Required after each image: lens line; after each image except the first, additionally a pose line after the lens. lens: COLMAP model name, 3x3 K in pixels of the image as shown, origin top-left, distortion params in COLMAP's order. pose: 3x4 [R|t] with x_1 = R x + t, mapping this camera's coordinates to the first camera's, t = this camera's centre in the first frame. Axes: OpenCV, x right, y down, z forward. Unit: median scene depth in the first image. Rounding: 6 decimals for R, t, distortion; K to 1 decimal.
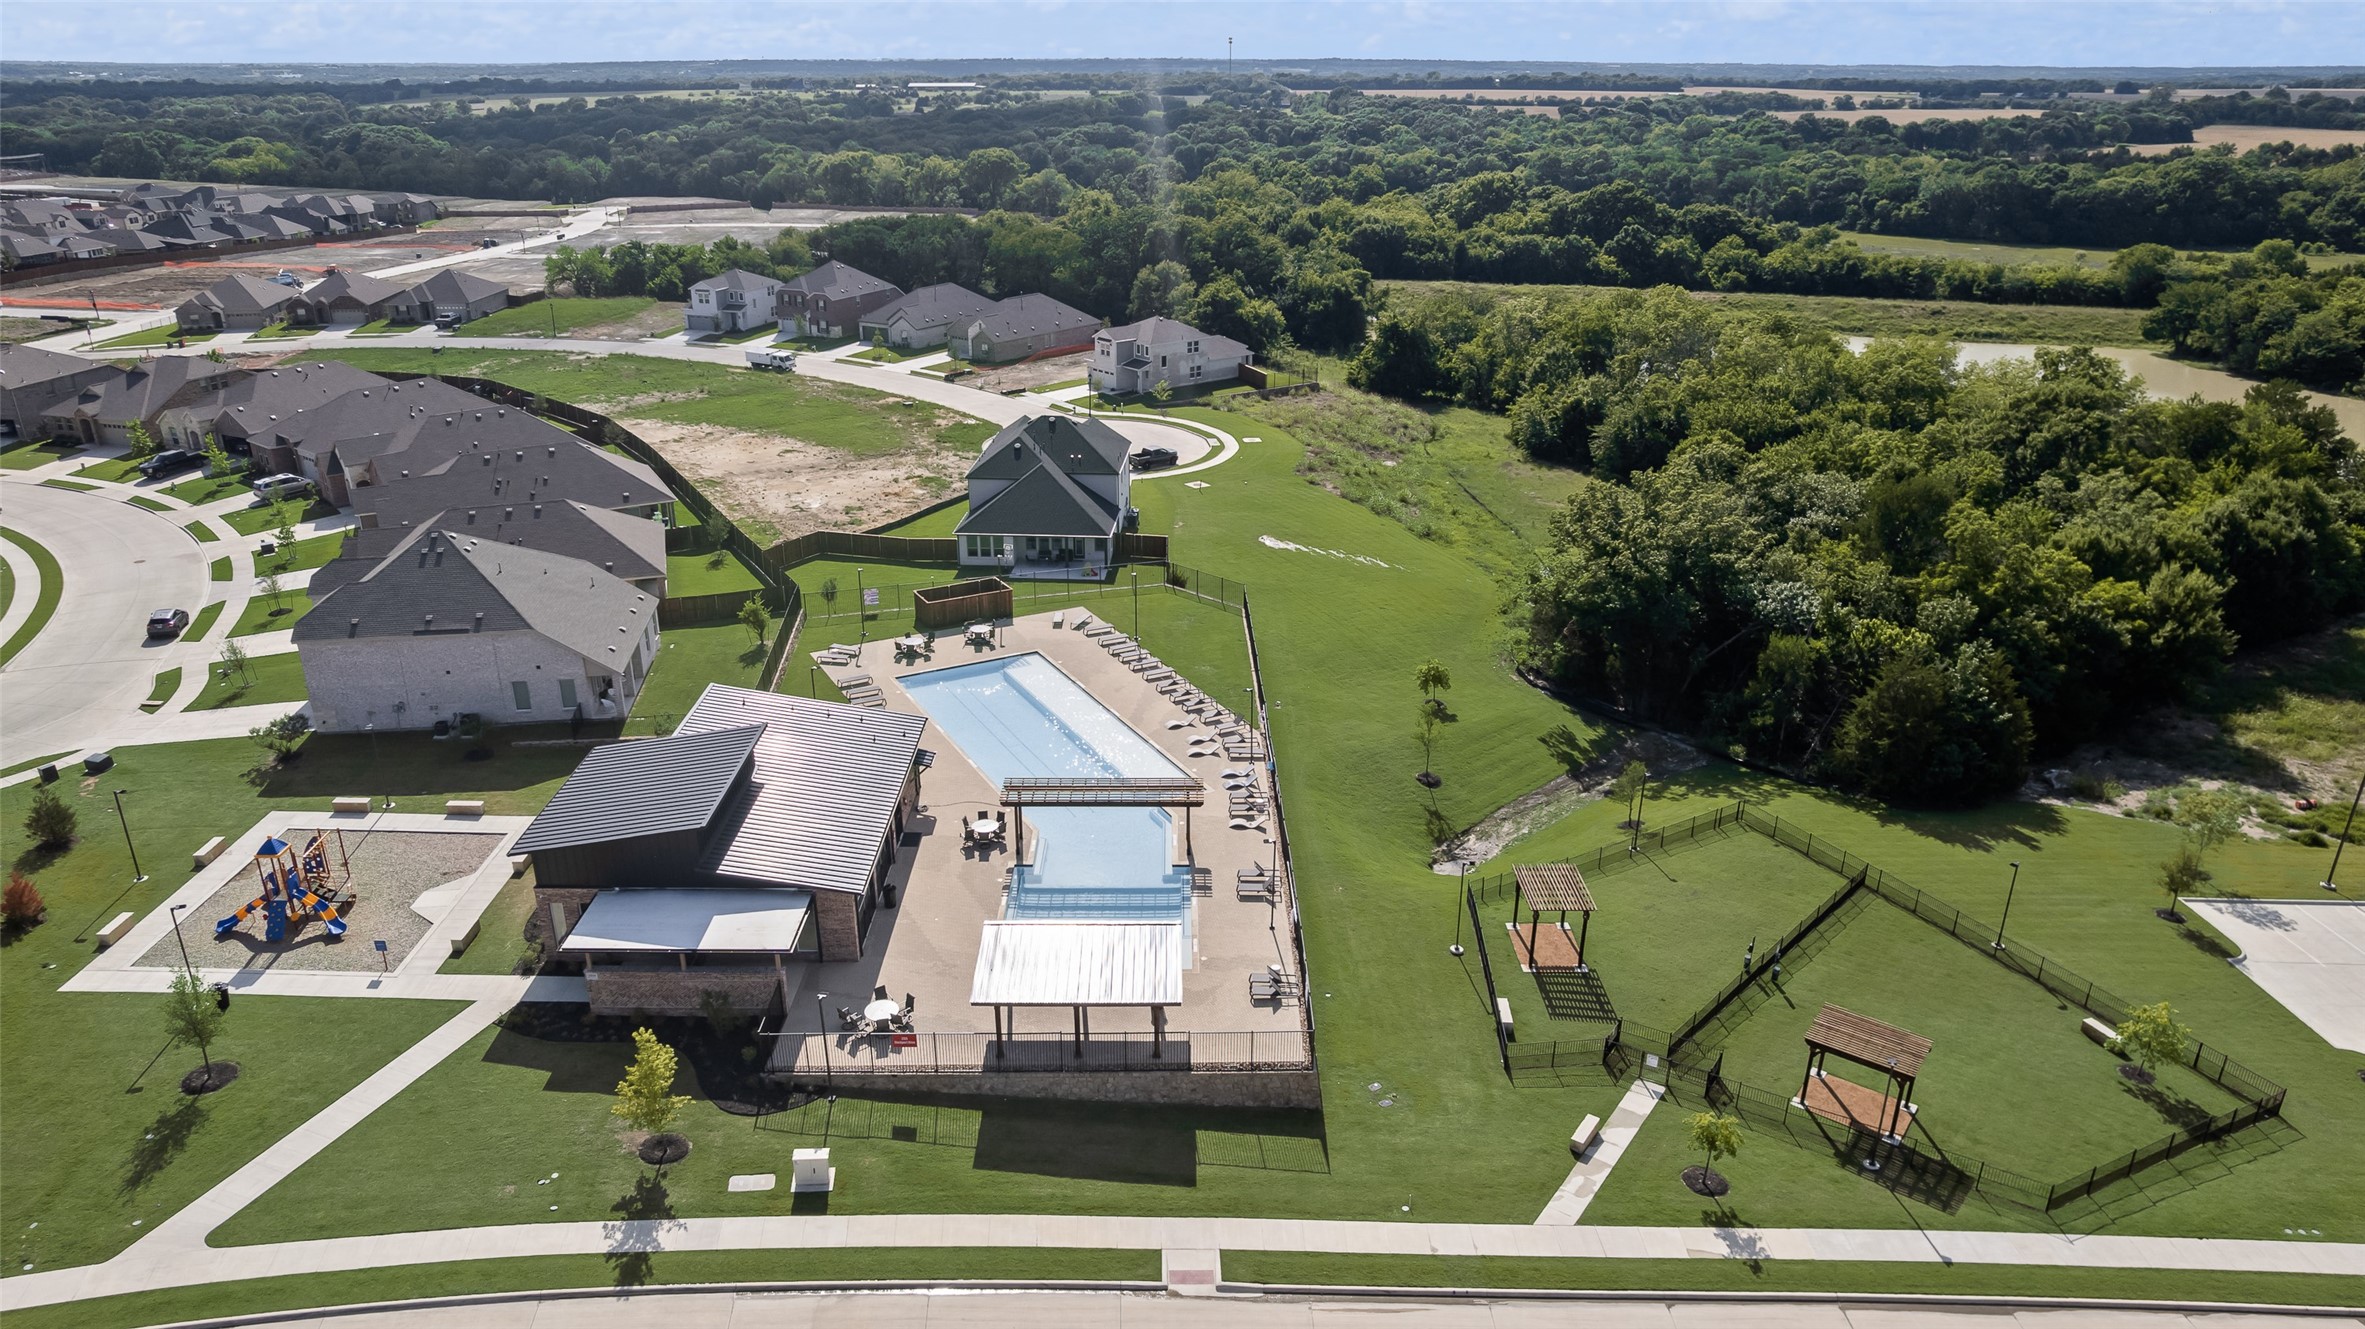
lens RADIAL K [[1543.2, 0, 1176.6], [0, 1543.2, 660.8], [0, 0, 1]] dist [-0.068987, 0.050344]
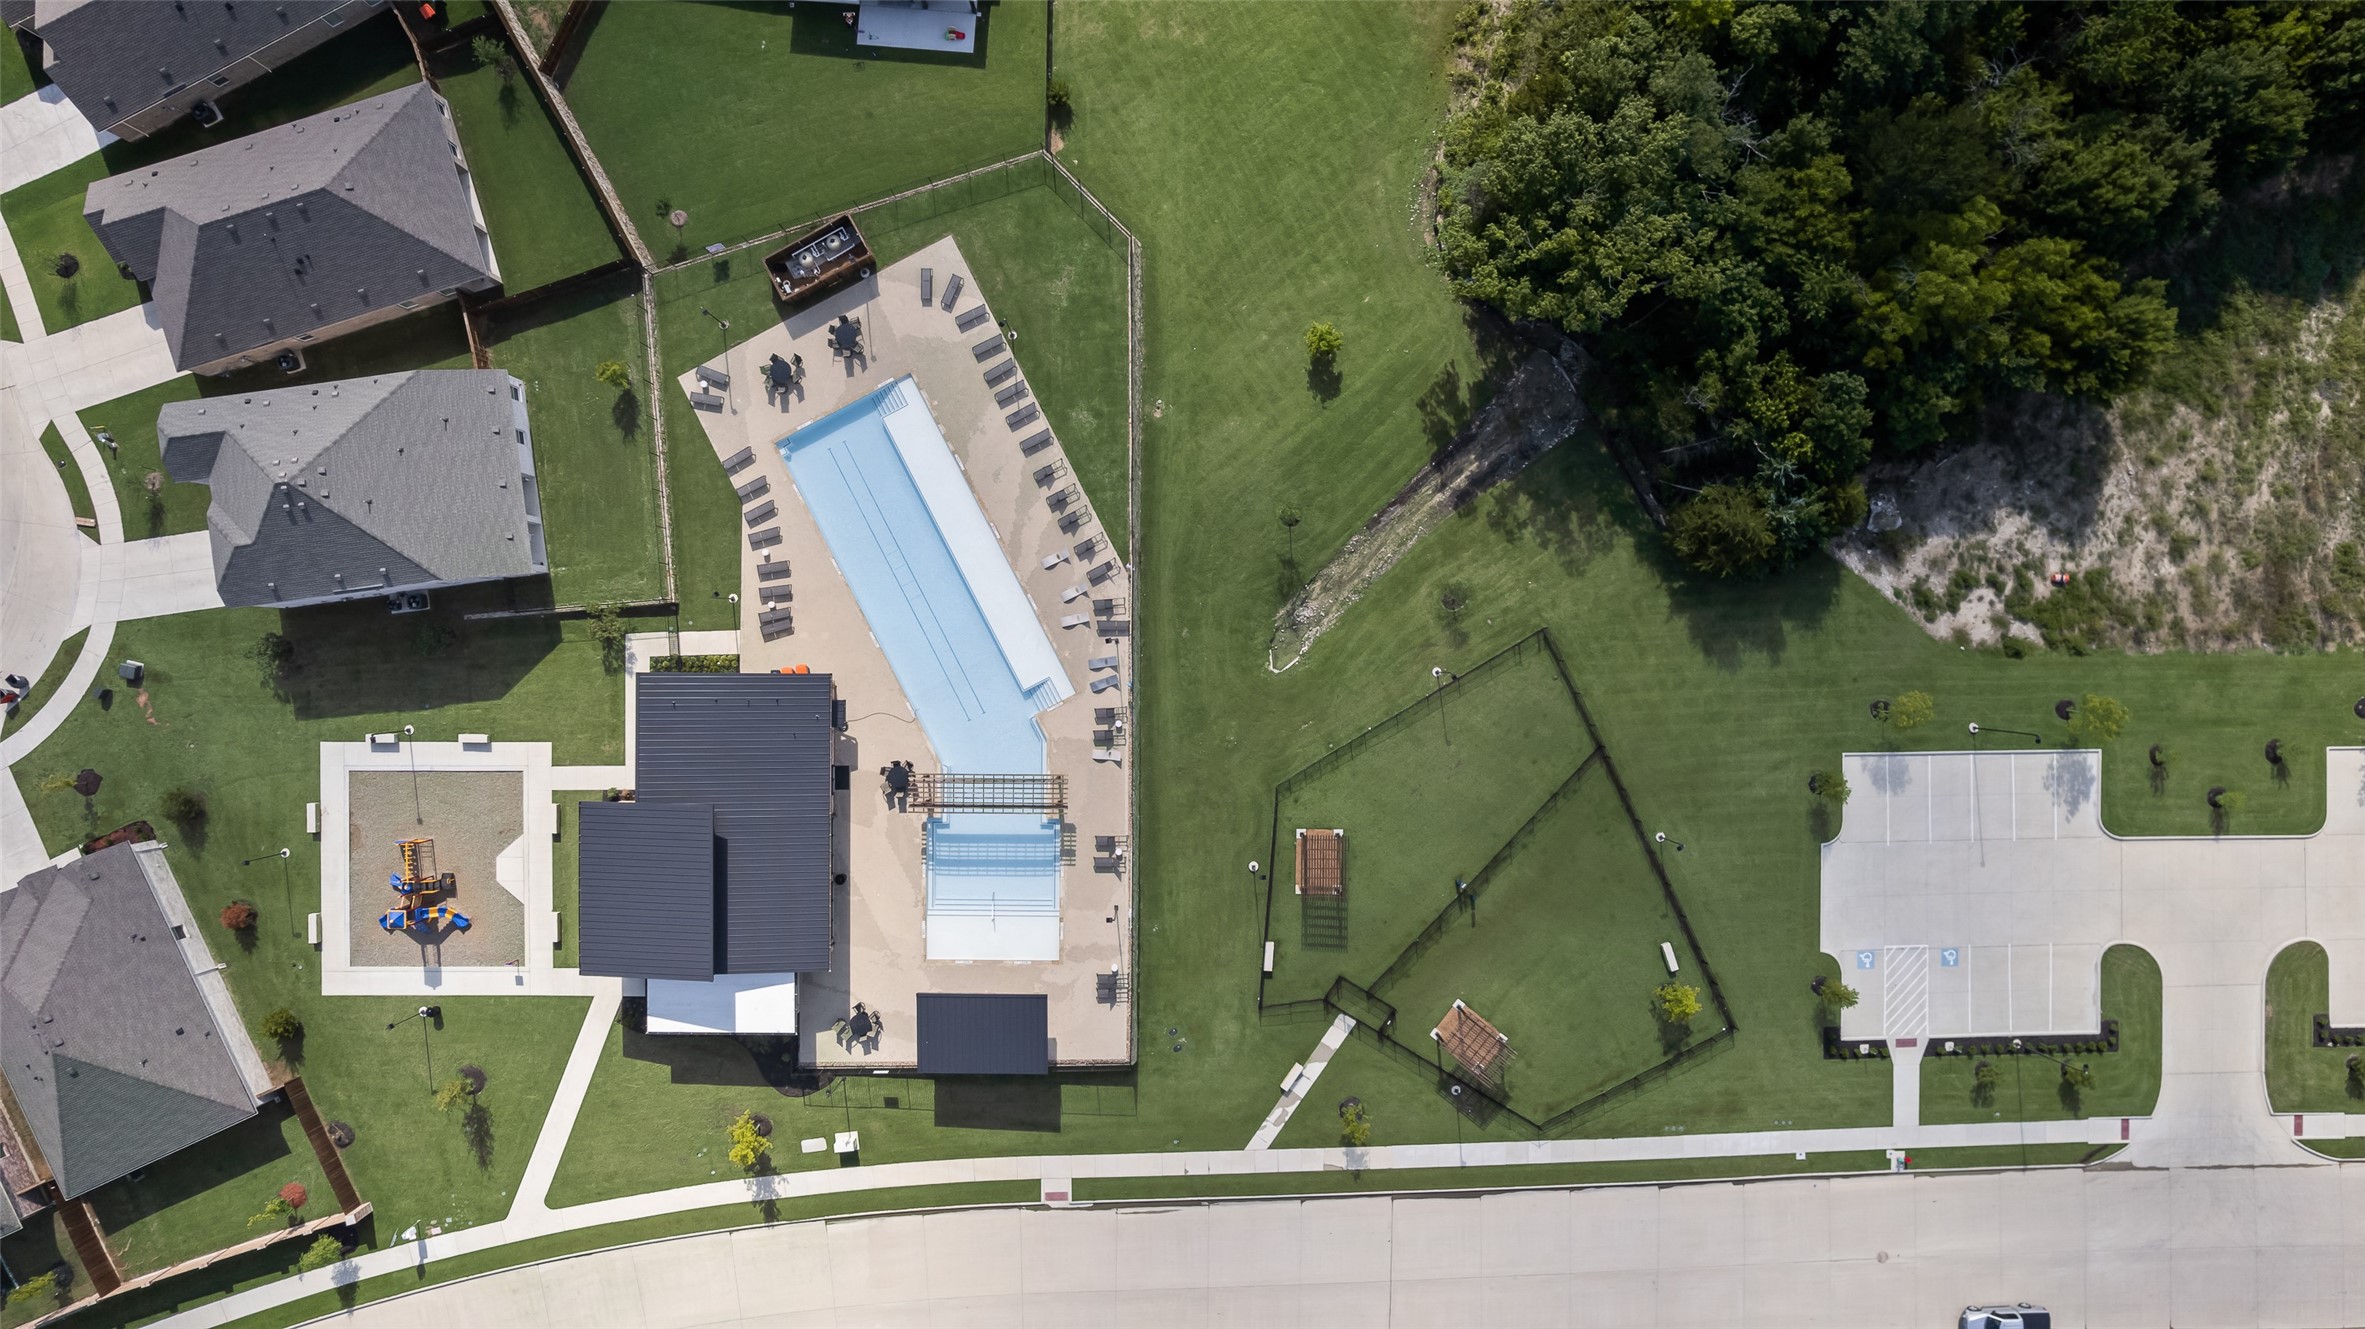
lens RADIAL K [[1543.2, 0, 1195.1], [0, 1543.2, 670.2], [0, 0, 1]] dist [-0.068987, 0.050344]
pose [[0.999848, 0.010849, 0.013619, 0.115257], [-0.016567, 0.352024, 0.935844, -1.257827], [0.005359, -0.935928, 0.352151, 0.717767]]
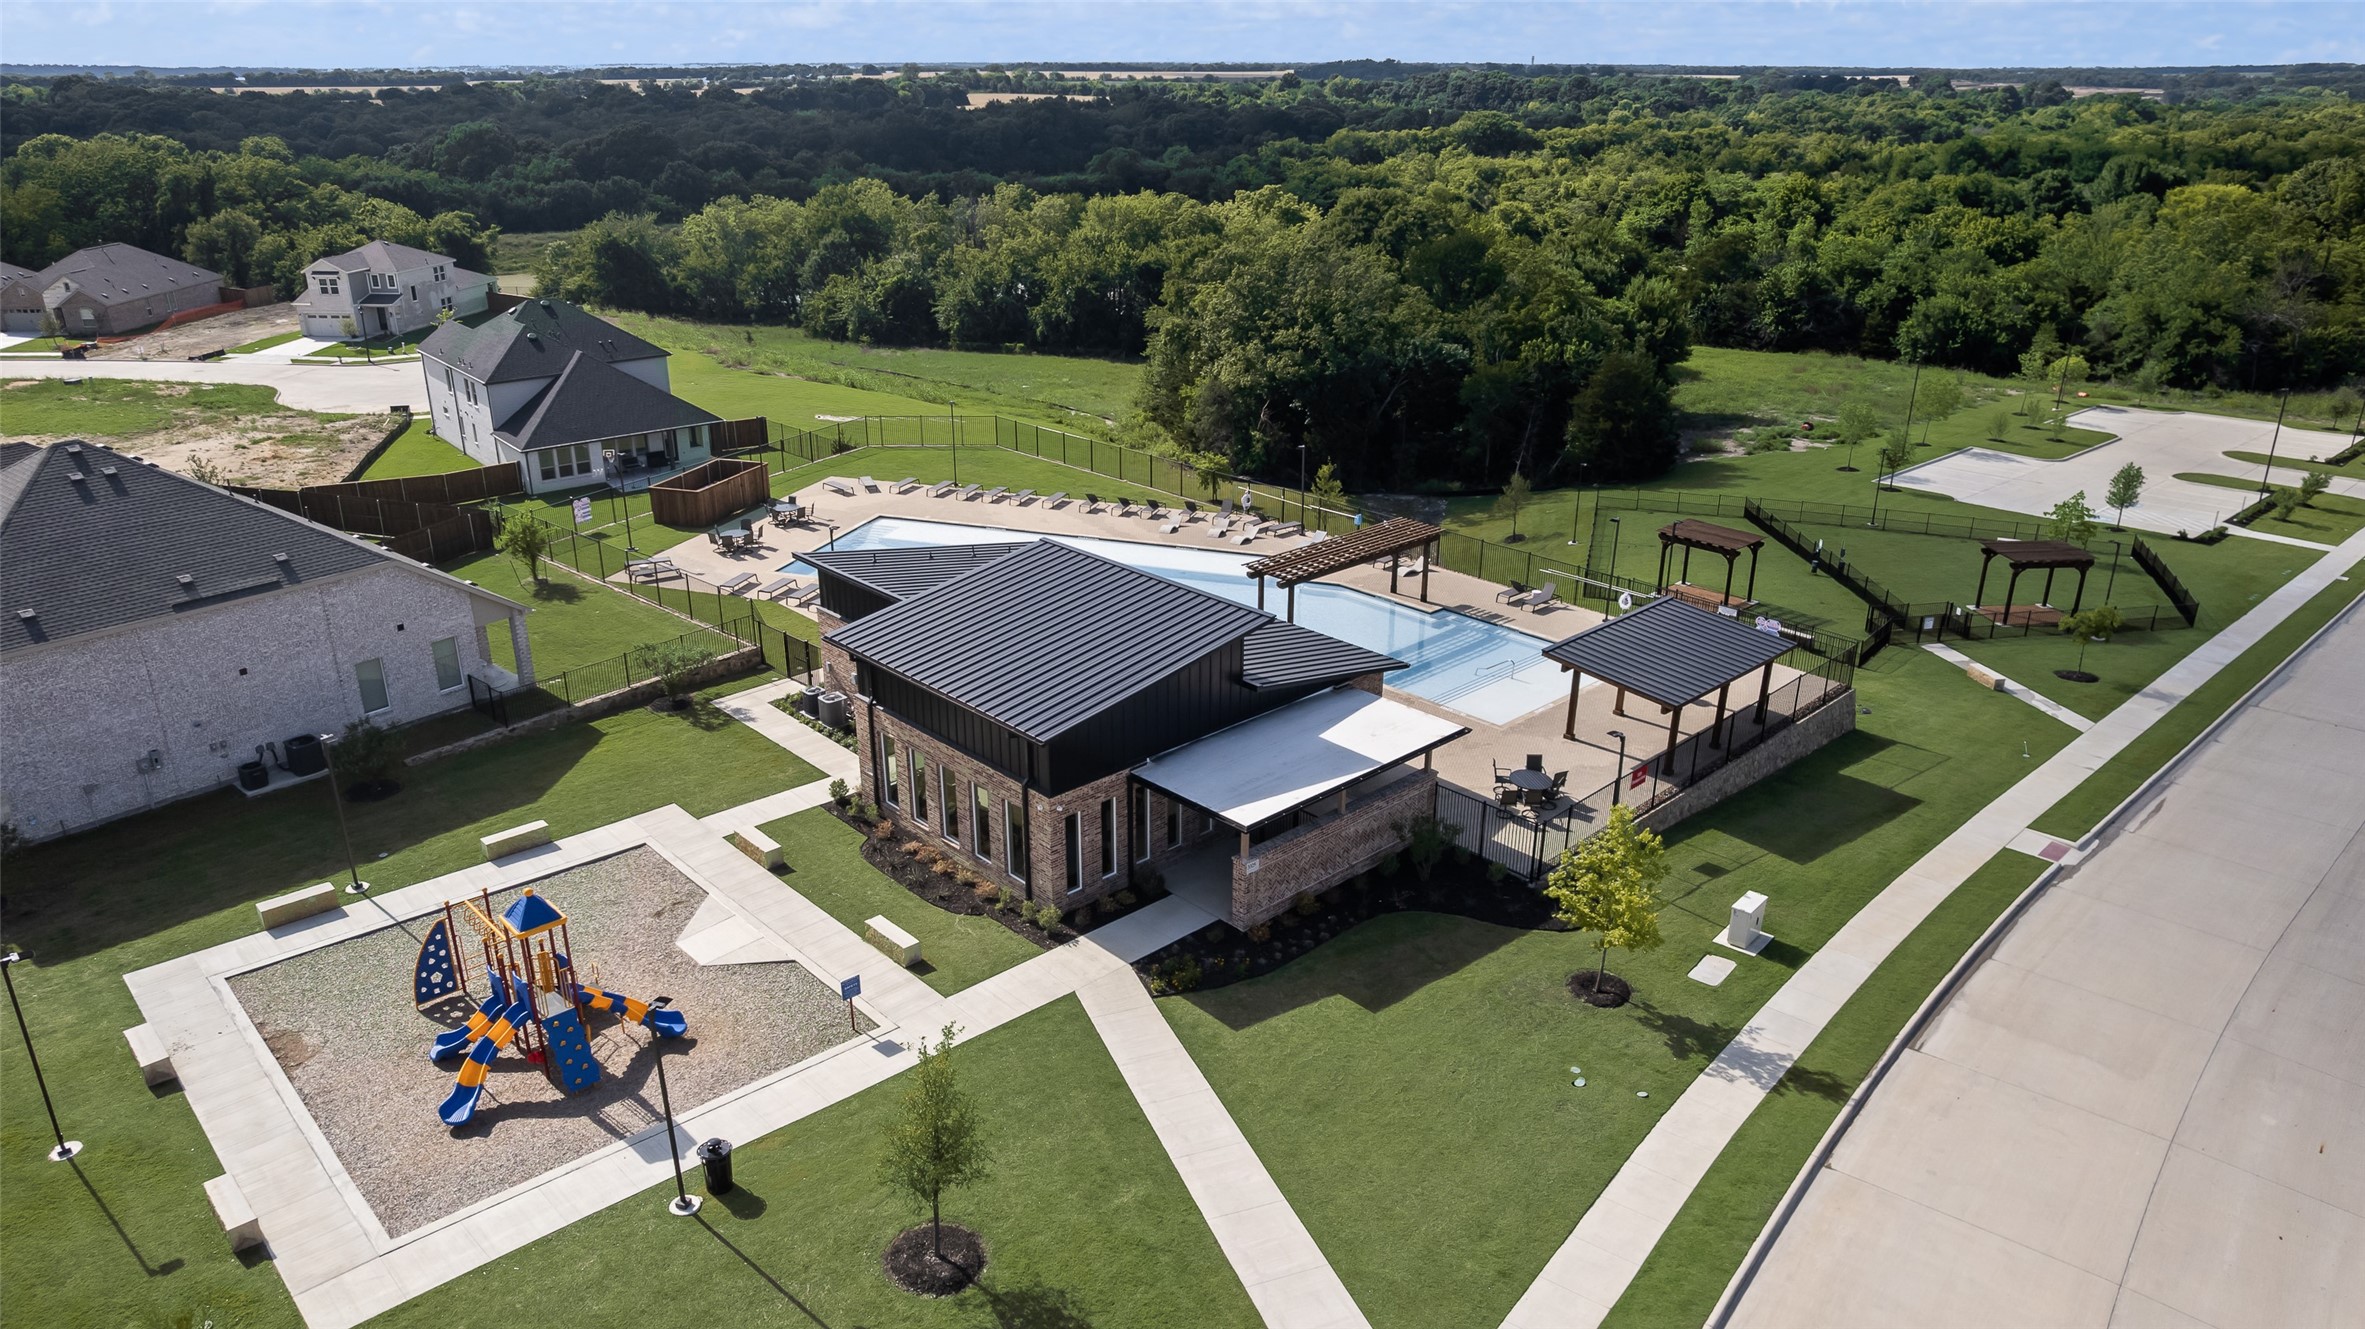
lens RADIAL K [[1543.2, 0, 1184.4], [0, 1543.2, 683.3], [0, 0, 1]] dist [-0.068987, 0.050344]
pose [[0.730160, -0.258266, 0.632586, -0.728325], [0.252402, 0.962280, 0.101536, 0.052936], [-0.634948, 0.085529, 0.767806, 0.464542]]
